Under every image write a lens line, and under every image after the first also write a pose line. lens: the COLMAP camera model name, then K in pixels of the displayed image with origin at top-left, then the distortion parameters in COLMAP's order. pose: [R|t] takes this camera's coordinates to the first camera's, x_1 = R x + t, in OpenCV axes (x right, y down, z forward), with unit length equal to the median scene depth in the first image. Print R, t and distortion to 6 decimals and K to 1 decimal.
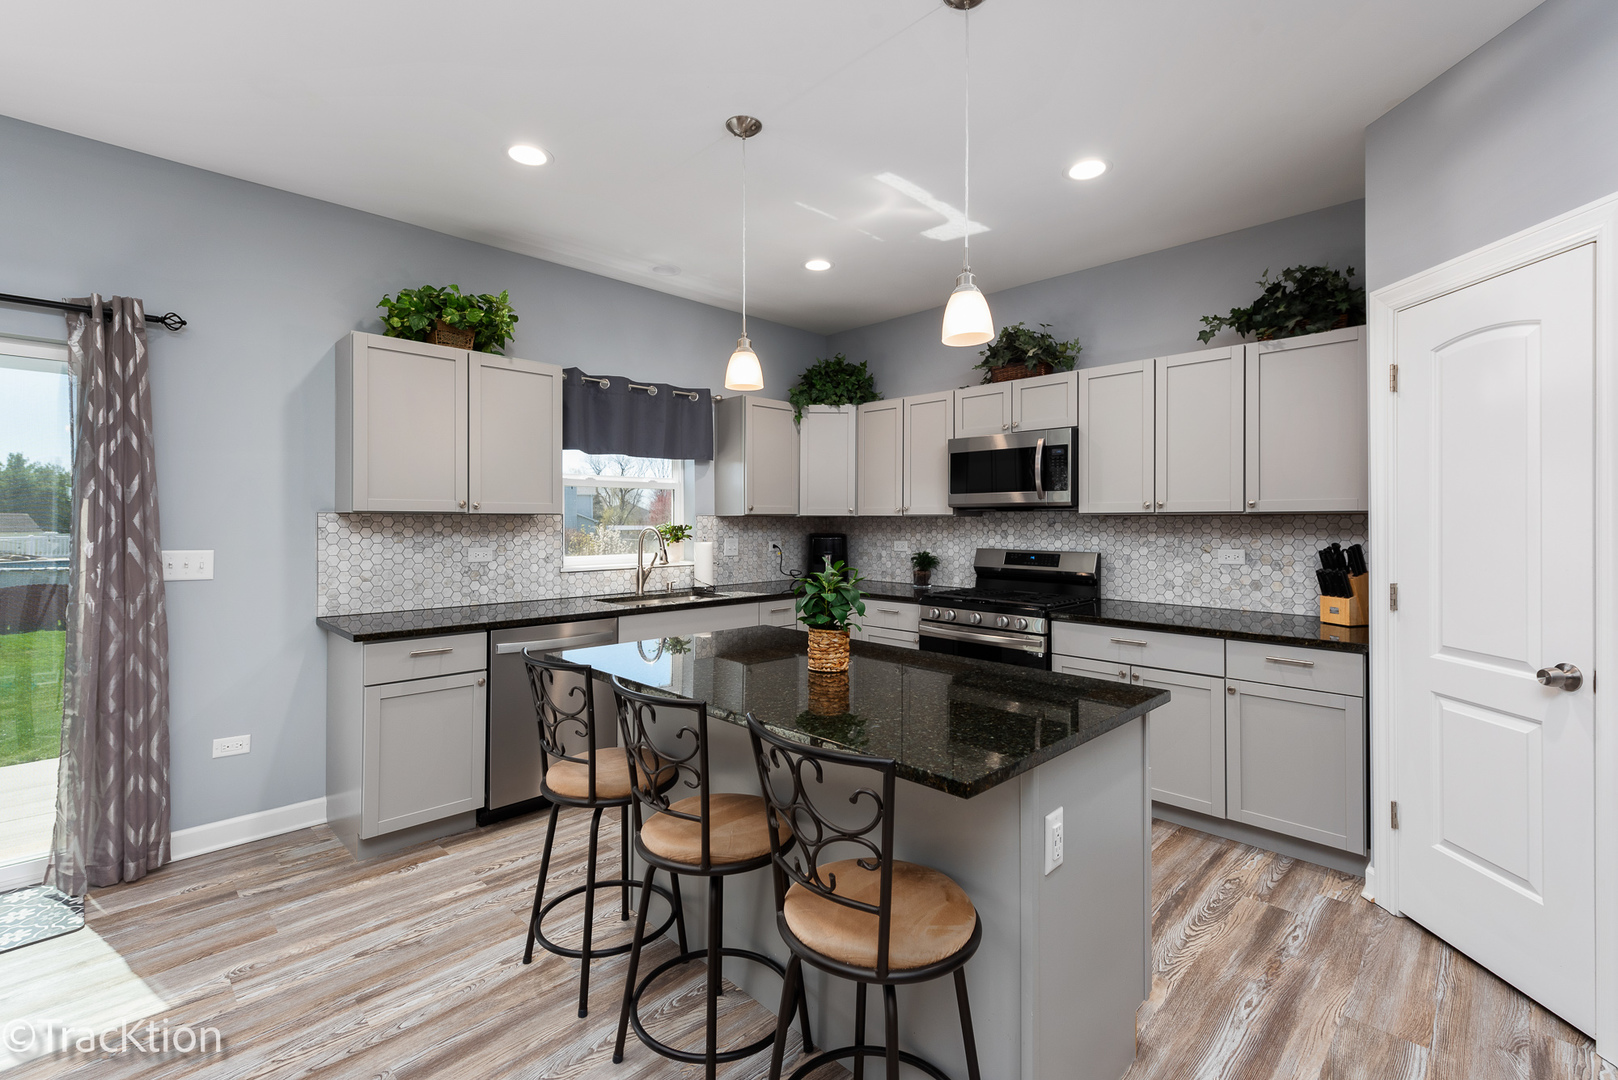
lens RADIAL K [[714.5, 0, 805.8], [0, 714.5, 520.0], [0, 0, 1]] dist [0.013324, -0.003731]
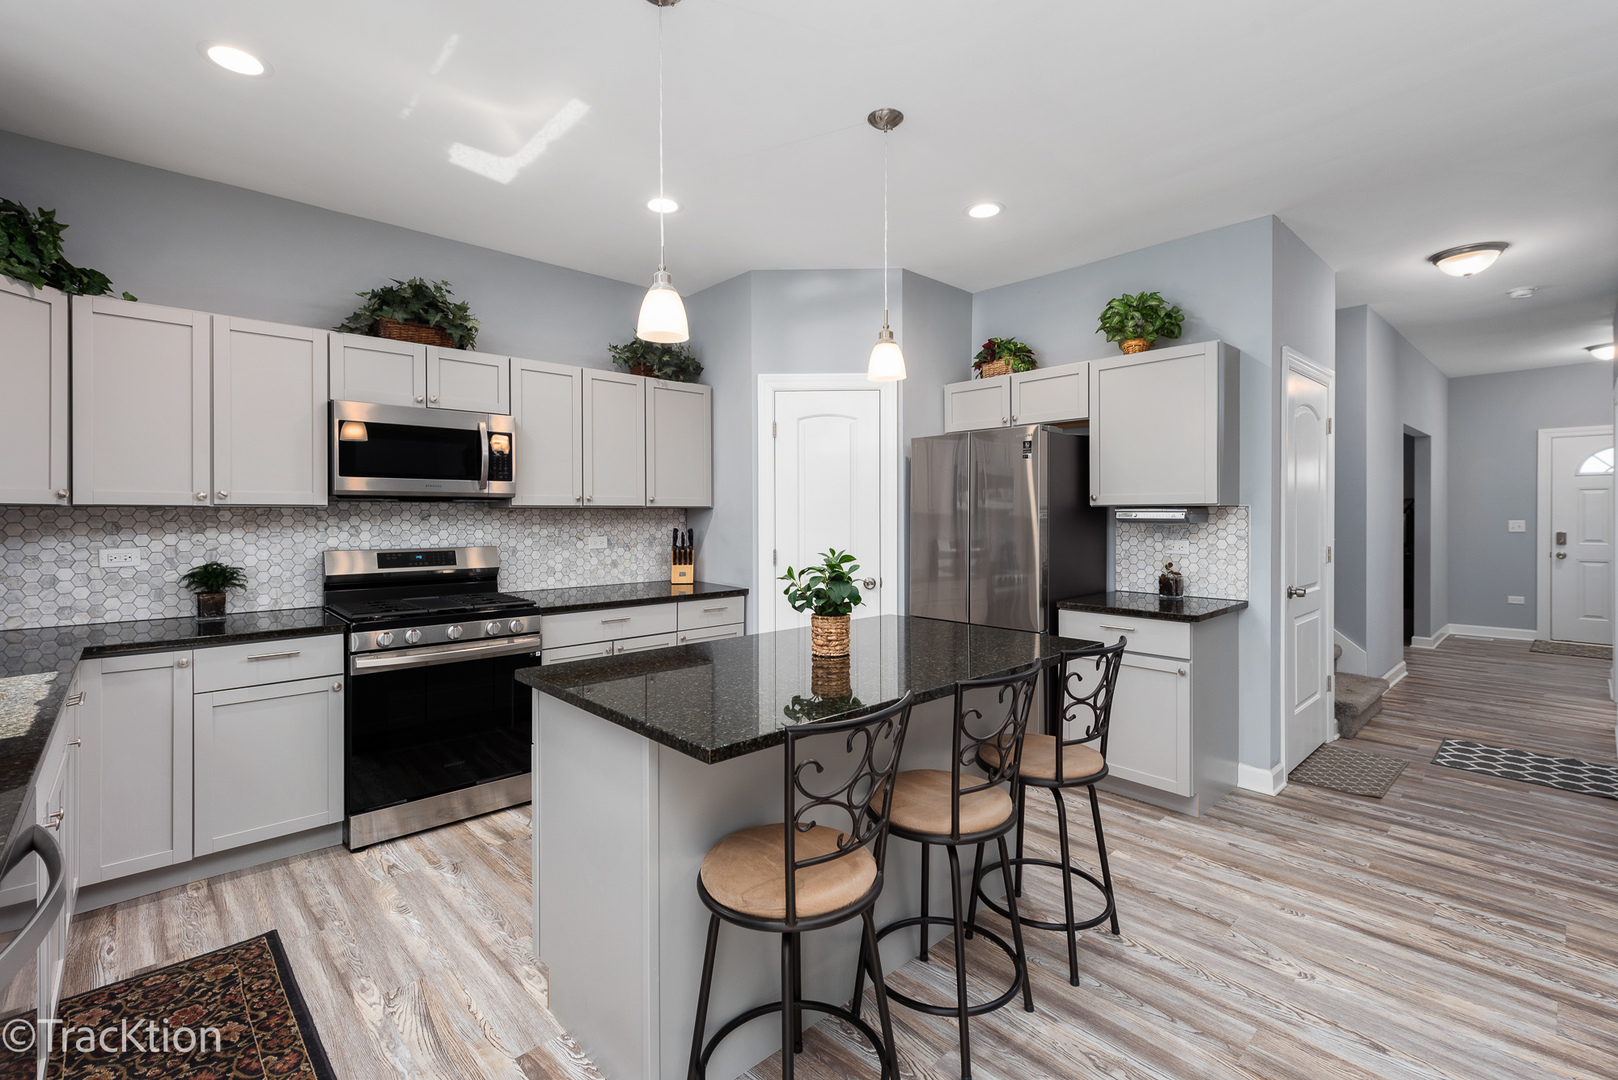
lens RADIAL K [[714.5, 0, 819.1], [0, 714.5, 510.6], [0, 0, 1]] dist [0.013324, -0.003731]
pose [[0.024661, 0.002731, 0.999692, -0.659449], [0.000787, 0.999996, -0.002752, 0.000690], [-0.999696, 0.000854, 0.024659, 0.636610]]
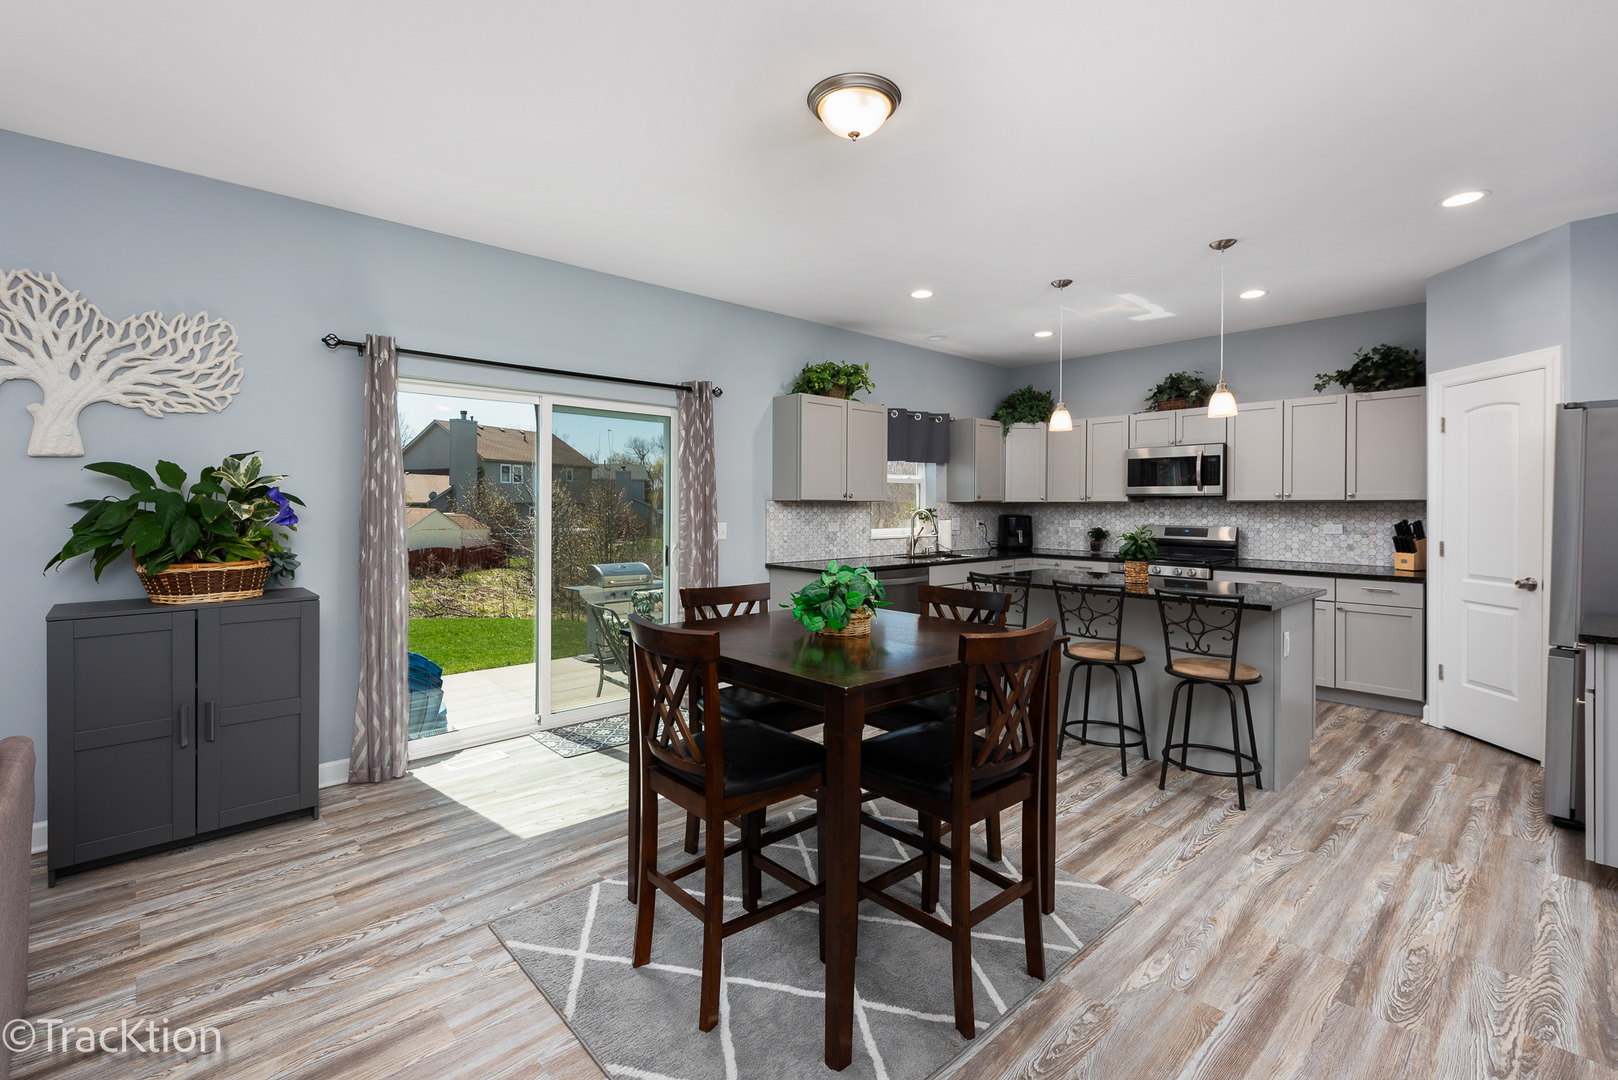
lens RADIAL K [[714.5, 0, 808.4], [0, 714.5, 509.7], [0, 0, 1]] dist [0.013324, -0.003731]
pose [[0.999160, 0.001370, -0.040962, -0.497660], [-0.001054, 0.999969, 0.007745, -0.001198], [0.040971, -0.007695, 0.999131, -0.621647]]
